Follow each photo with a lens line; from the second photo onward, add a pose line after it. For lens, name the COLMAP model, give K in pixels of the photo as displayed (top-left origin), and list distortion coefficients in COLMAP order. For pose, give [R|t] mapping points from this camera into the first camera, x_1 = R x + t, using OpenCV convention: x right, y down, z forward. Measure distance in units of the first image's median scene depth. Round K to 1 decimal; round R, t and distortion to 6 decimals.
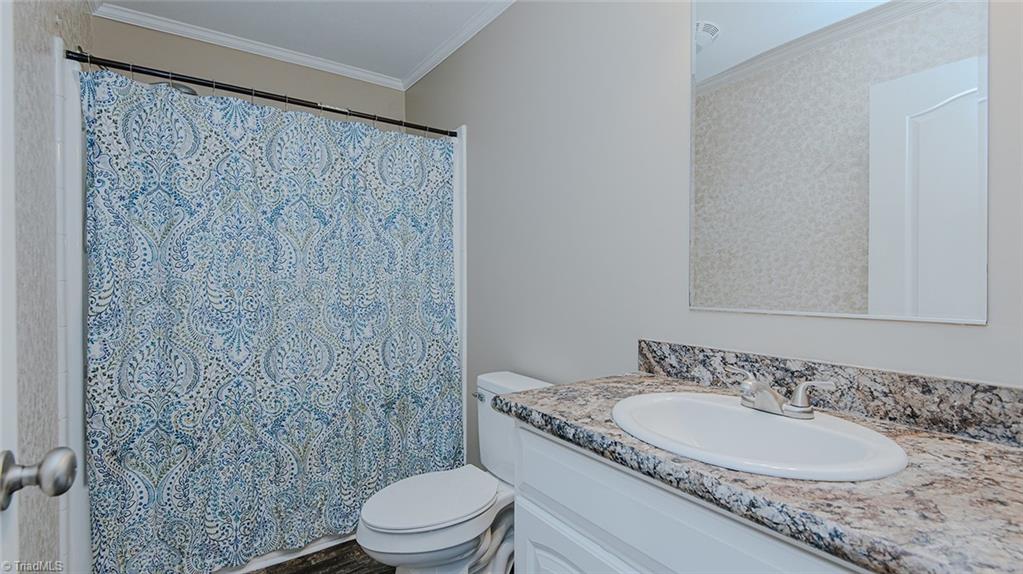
lens RADIAL K [[464.2, 0, 518.3], [0, 464.2, 285.1], [0, 0, 1]] dist [0.001820, -0.000358]
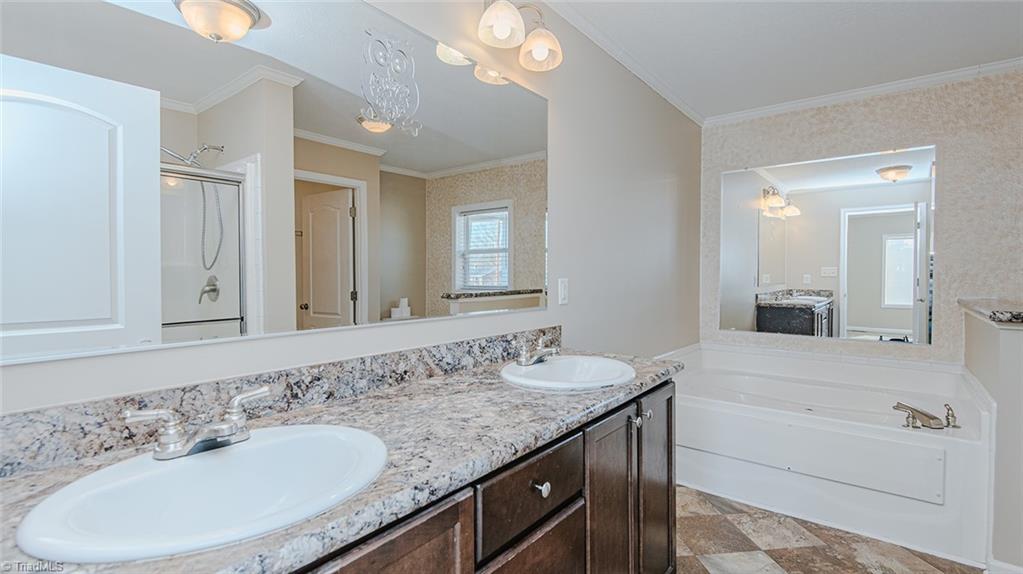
lens RADIAL K [[464.2, 0, 518.3], [0, 464.2, 285.1], [0, 0, 1]] dist [0.001820, -0.000358]
pose [[-0.293671, 0.011121, 0.955842, -0.381576], [0.043788, 0.999039, 0.001829, -0.005999], [-0.954903, 0.042391, -0.293876, 0.546306]]
